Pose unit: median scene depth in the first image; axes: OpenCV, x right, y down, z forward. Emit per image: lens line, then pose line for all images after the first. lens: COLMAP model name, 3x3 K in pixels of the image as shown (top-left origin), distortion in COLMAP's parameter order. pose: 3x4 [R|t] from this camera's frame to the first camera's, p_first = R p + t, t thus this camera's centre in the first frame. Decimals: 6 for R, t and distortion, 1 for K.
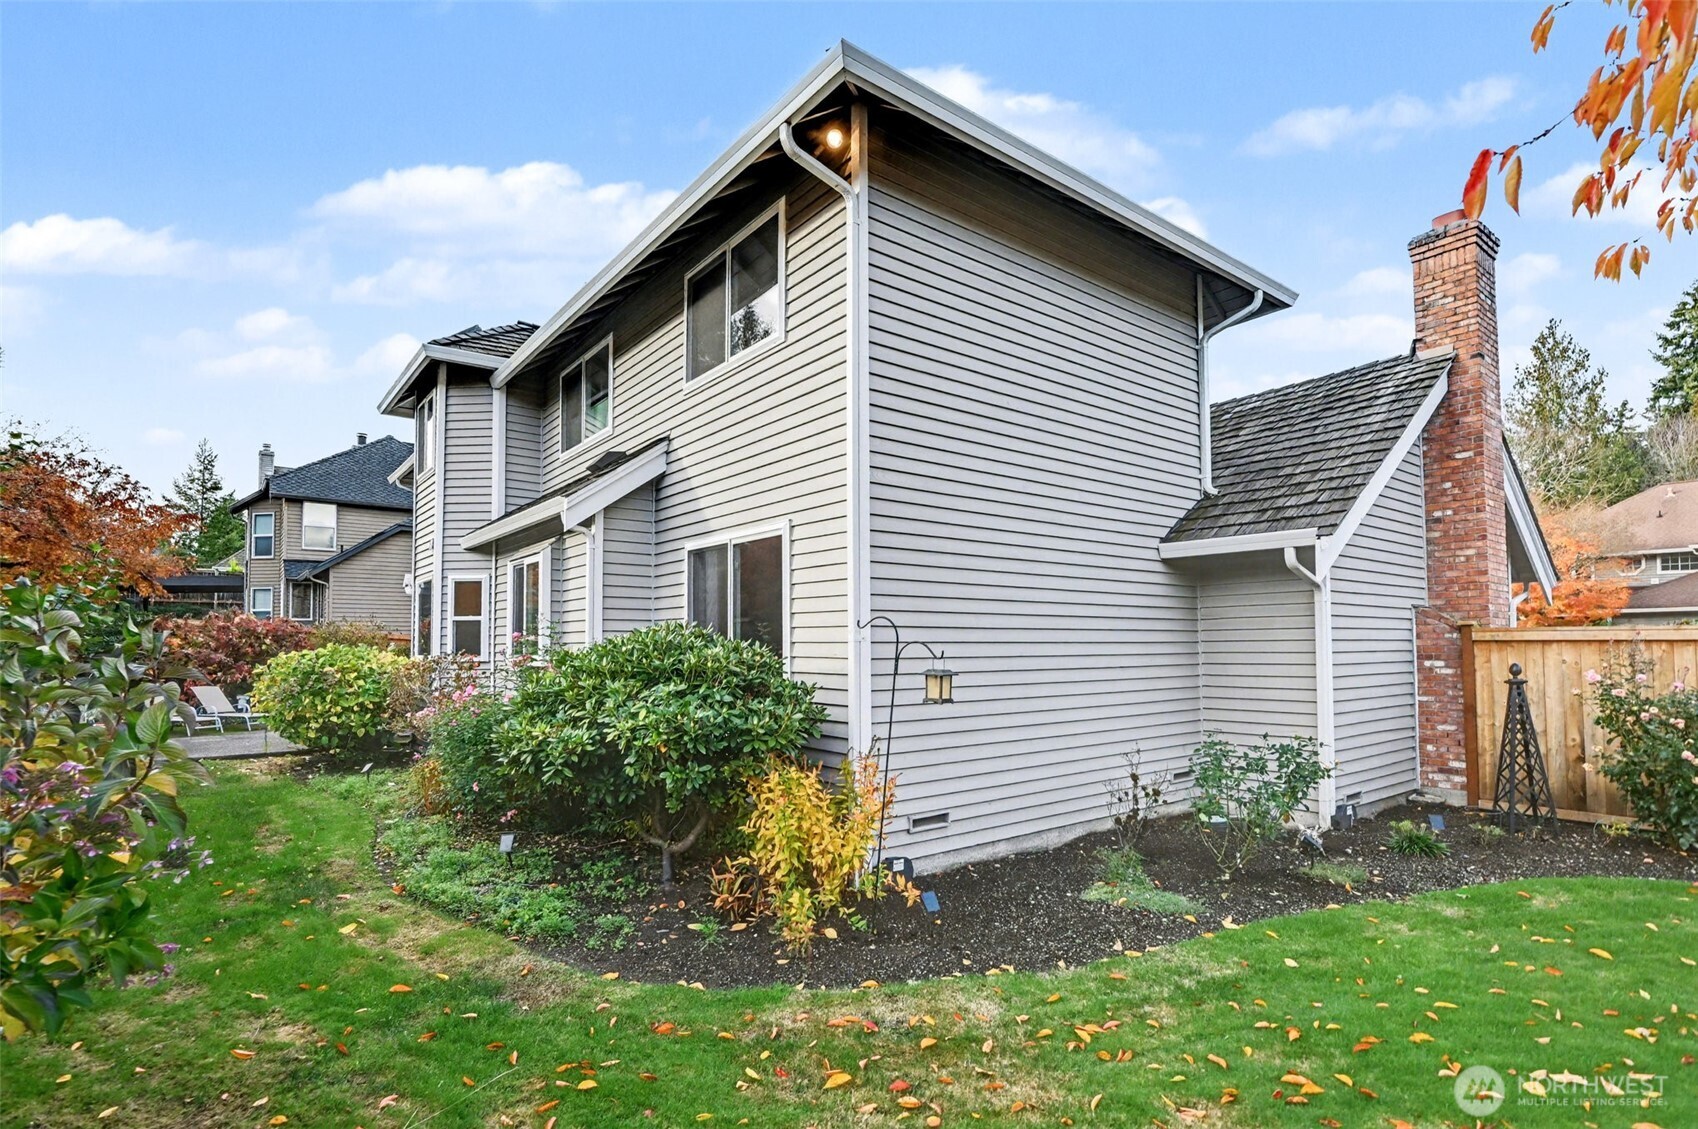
lens RADIAL K [[864.9, 0, 851.4], [0, 864.9, 581.4], [0, 0, 1]] dist [-0.001273, -0.000221]
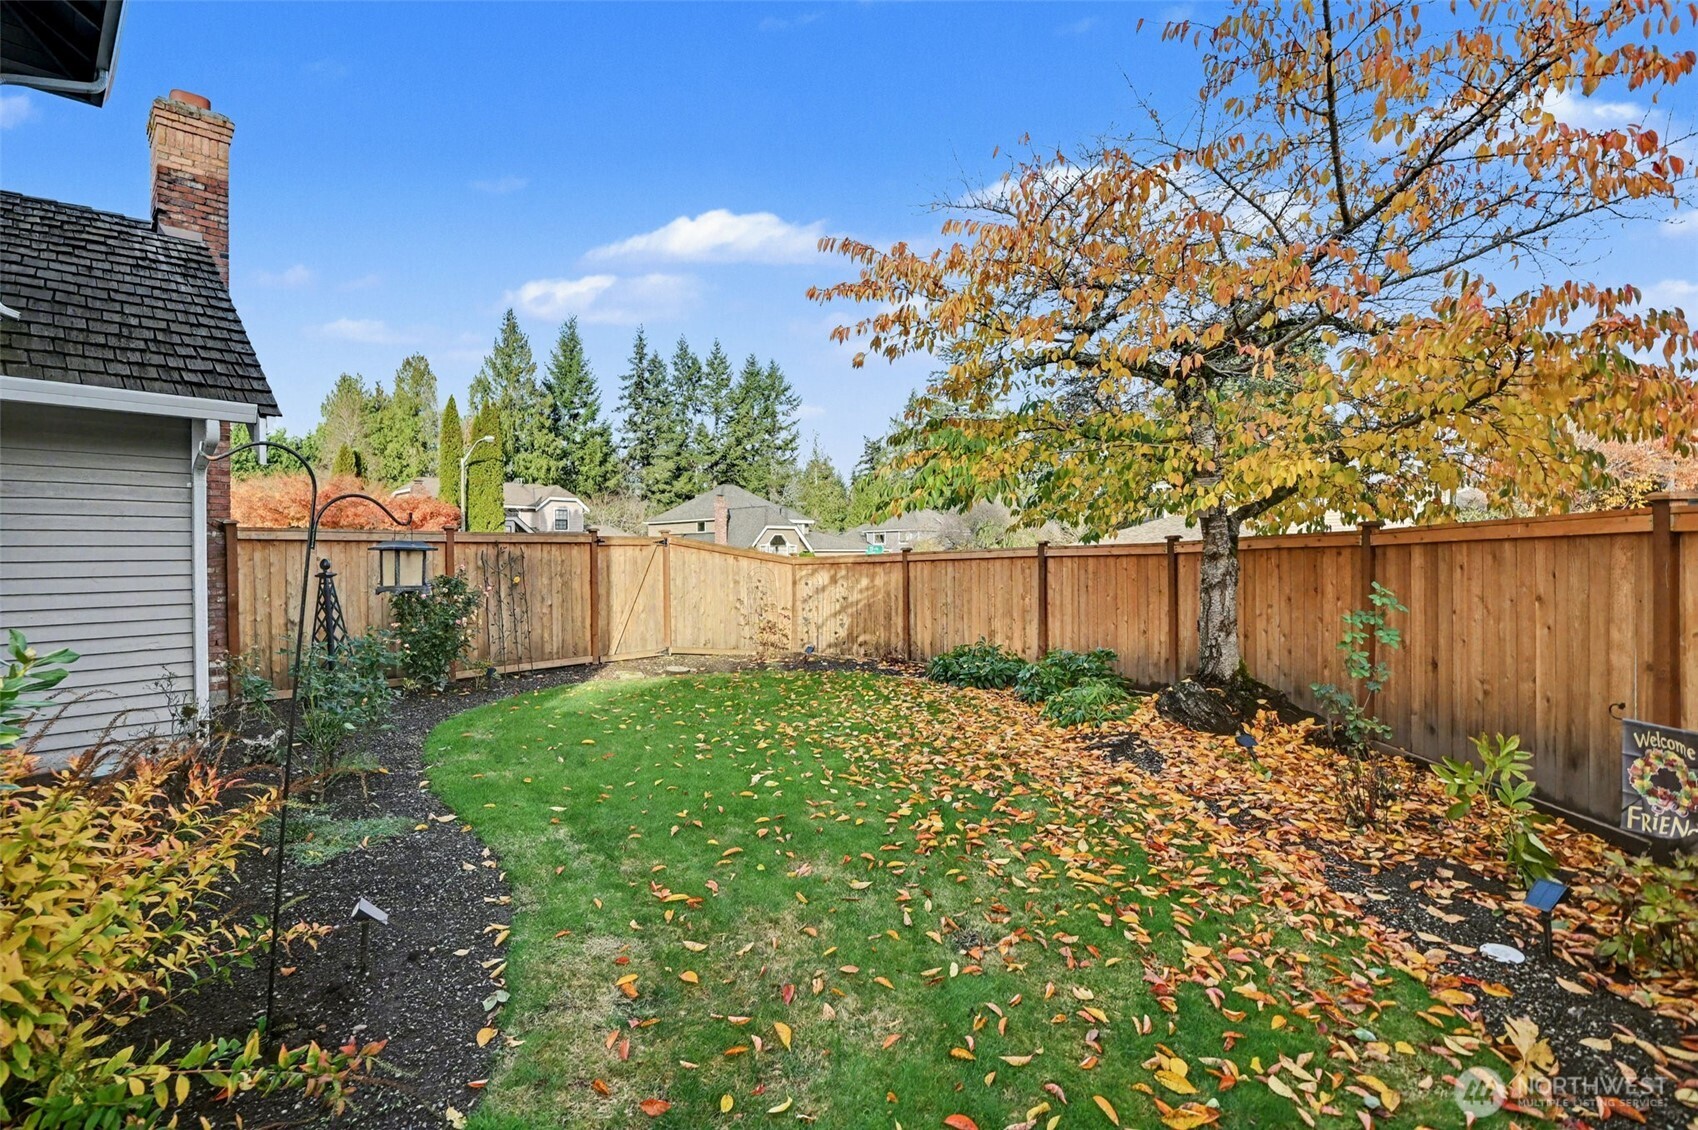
lens RADIAL K [[778.6, 0, 845.2], [0, 778.6, 557.9], [0, 0, 1]] dist [-0.002722, -0.007516]
pose [[-0.201617, 0.013131, 0.979376, -0.416433], [-0.070215, 0.997144, -0.027824, 0.085884], [-0.976944, -0.074377, -0.200119, 0.633412]]
